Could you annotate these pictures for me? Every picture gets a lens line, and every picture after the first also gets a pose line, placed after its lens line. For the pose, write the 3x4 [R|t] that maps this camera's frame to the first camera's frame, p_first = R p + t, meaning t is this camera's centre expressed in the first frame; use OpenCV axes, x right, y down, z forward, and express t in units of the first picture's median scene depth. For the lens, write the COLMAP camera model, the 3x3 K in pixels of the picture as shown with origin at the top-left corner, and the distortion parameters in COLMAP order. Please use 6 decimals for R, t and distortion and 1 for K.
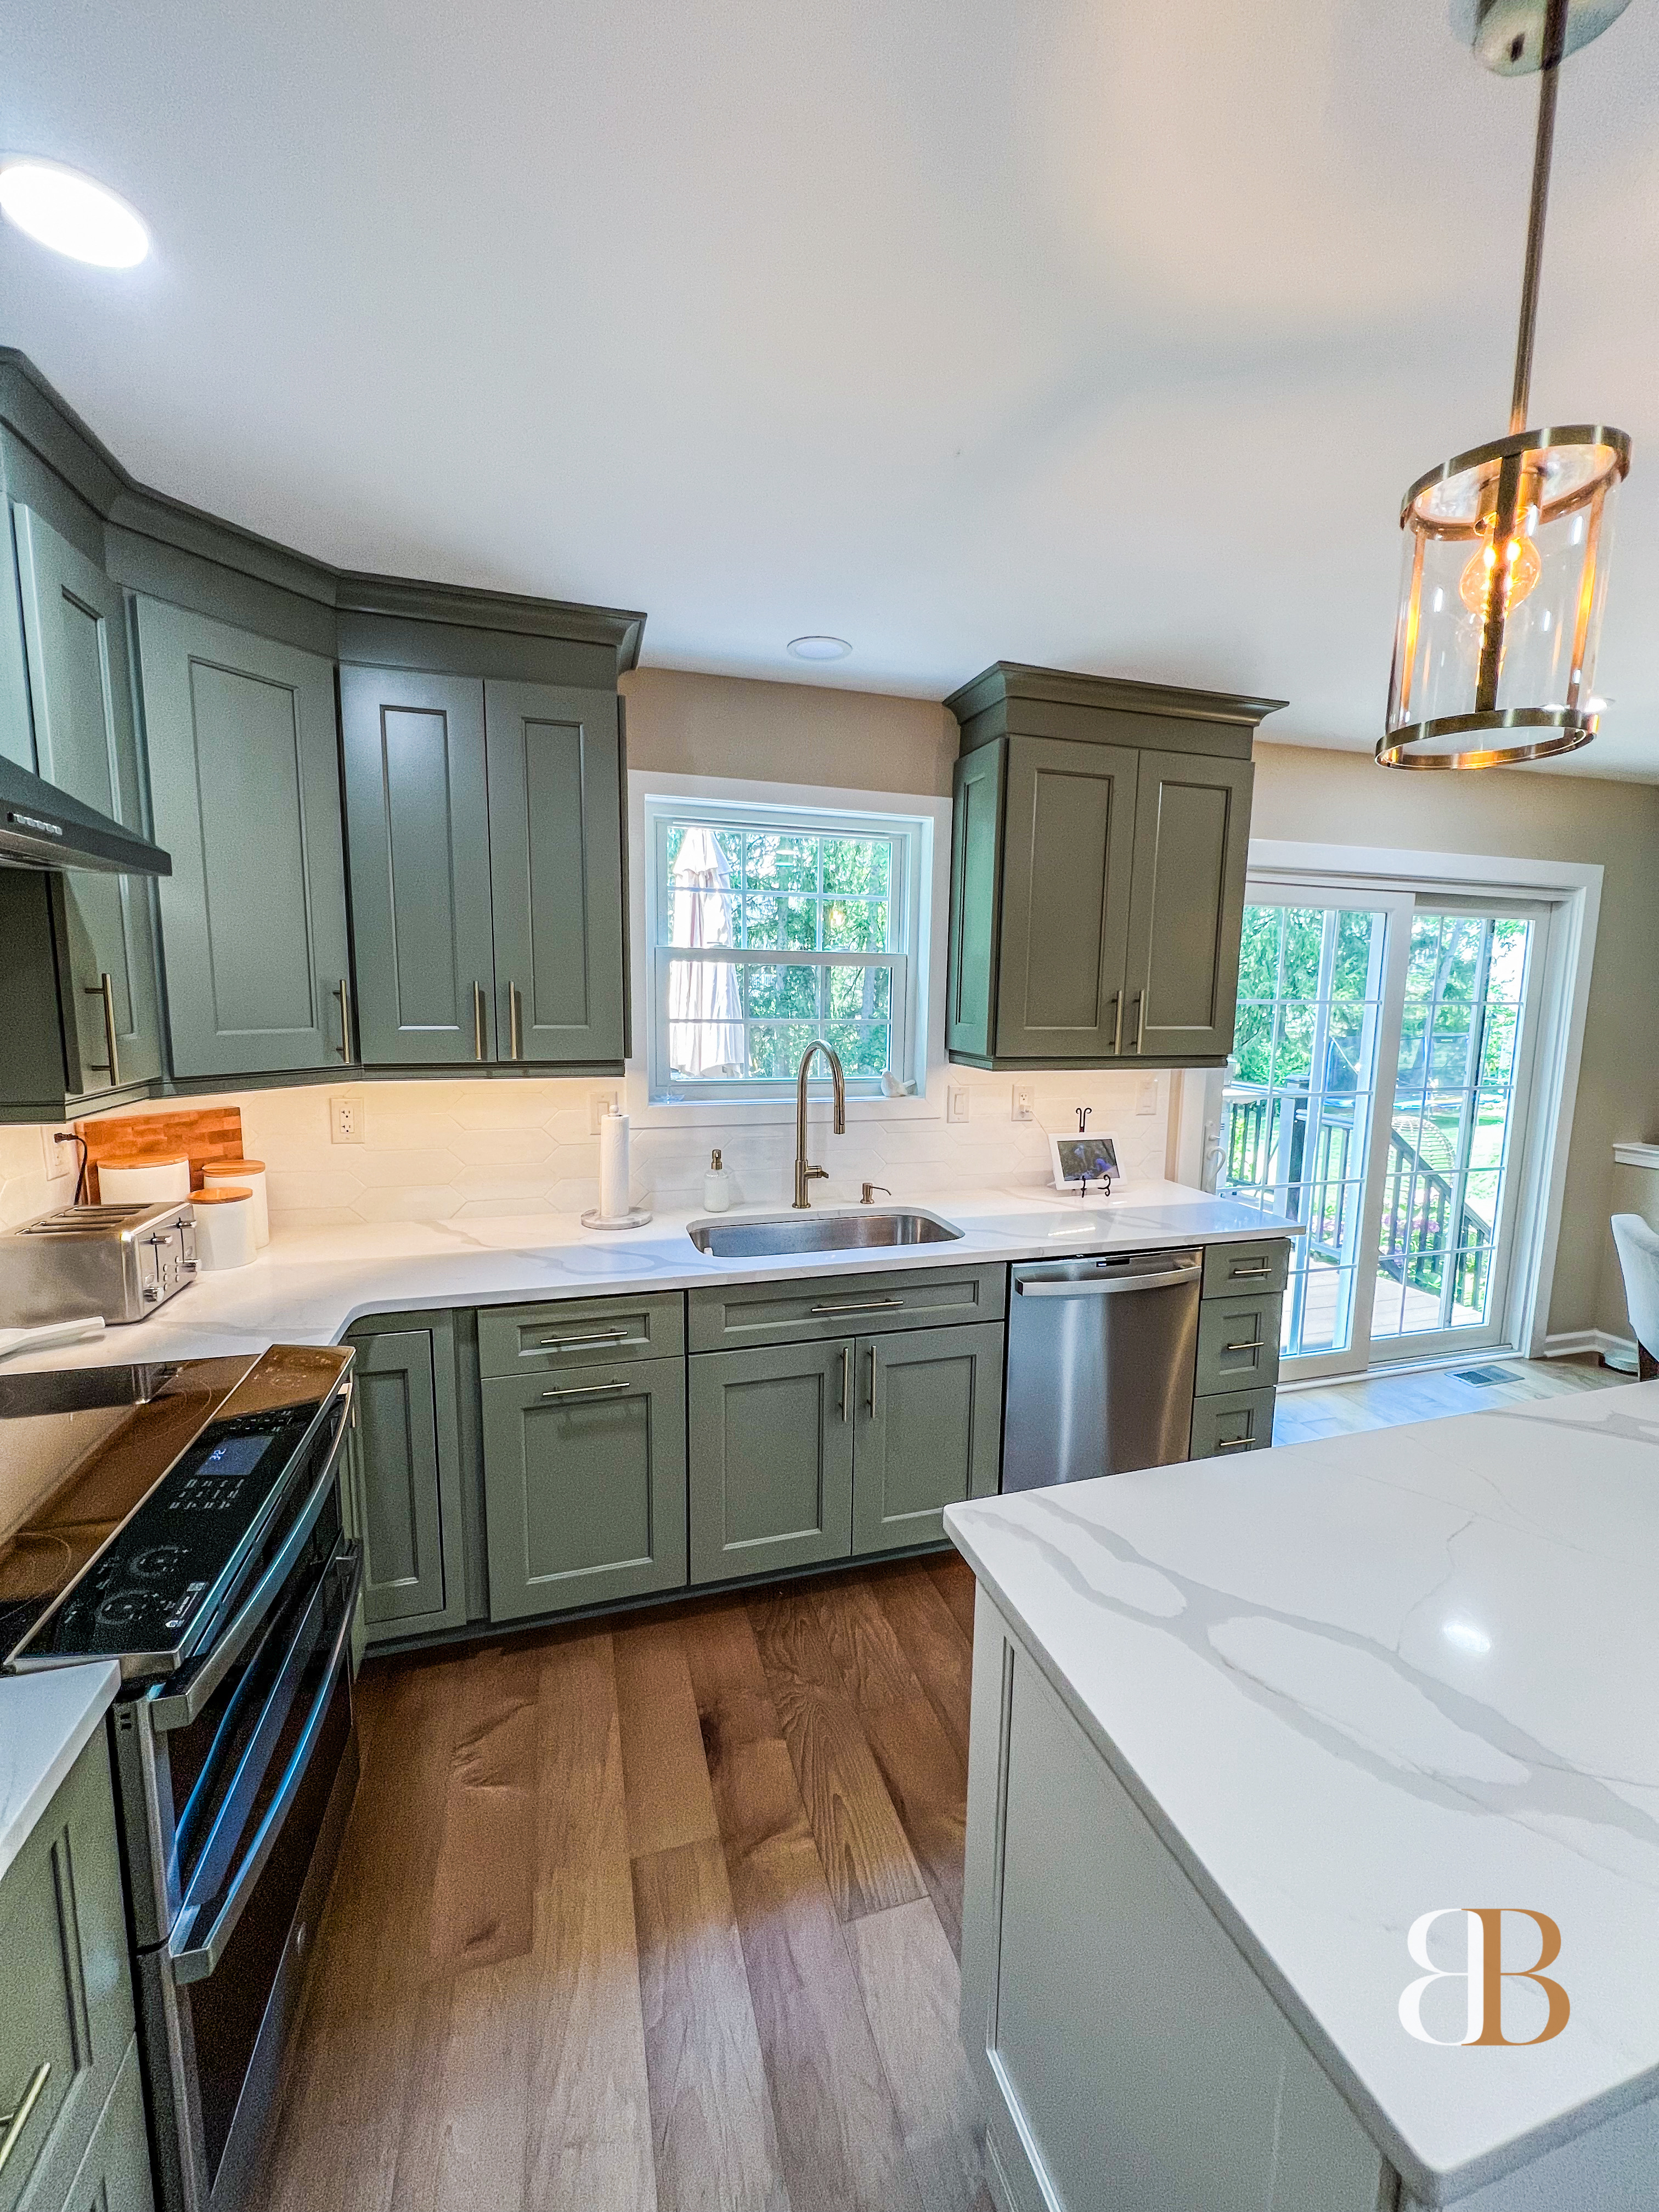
lens RADIAL K [[882.6, 0, 834.0], [0, 882.6, 1100.6], [0, 0, 1]] dist [-0.007456, 0.000171]
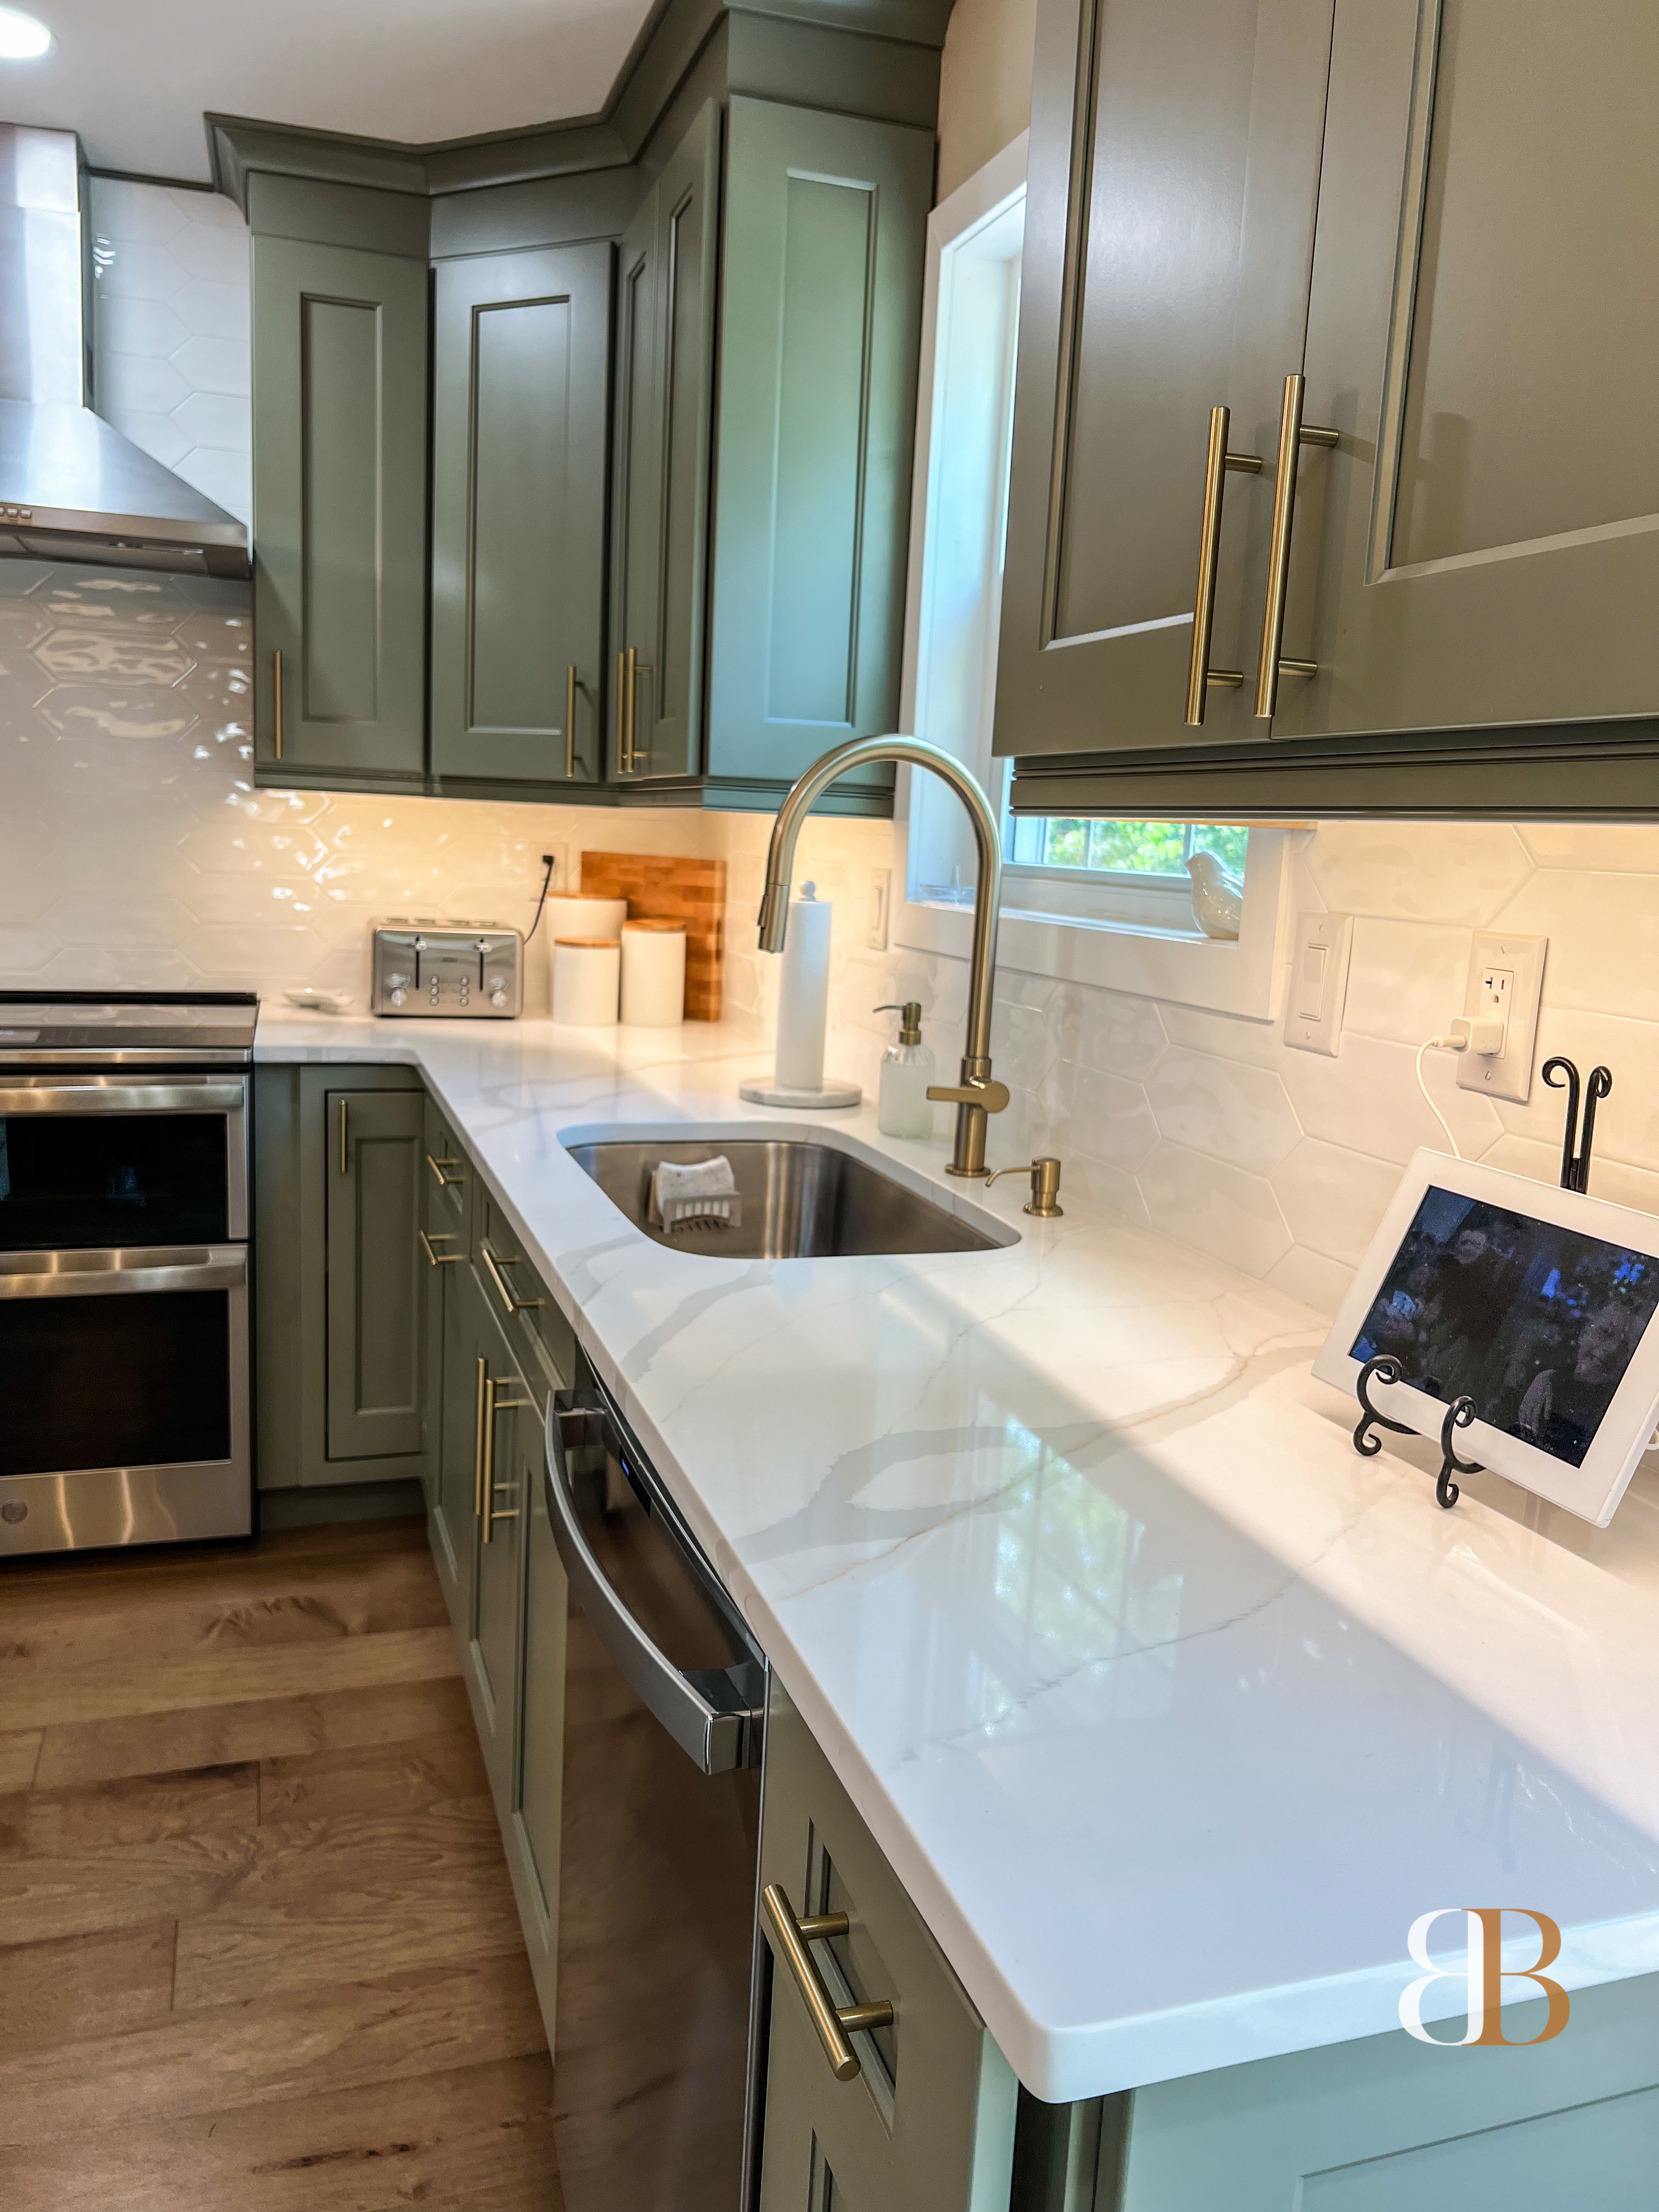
lens RADIAL K [[1665.2, 0, 835.0], [0, 1665.2, 1096.9], [0, 0, 1]] dist [0.045108, -0.060973]
pose [[0.029093, 0.143352, -0.989244, 0.859631], [-0.174986, 0.975111, 0.136157, -0.007676], [0.984141, 0.169143, 0.053453, 1.093886]]
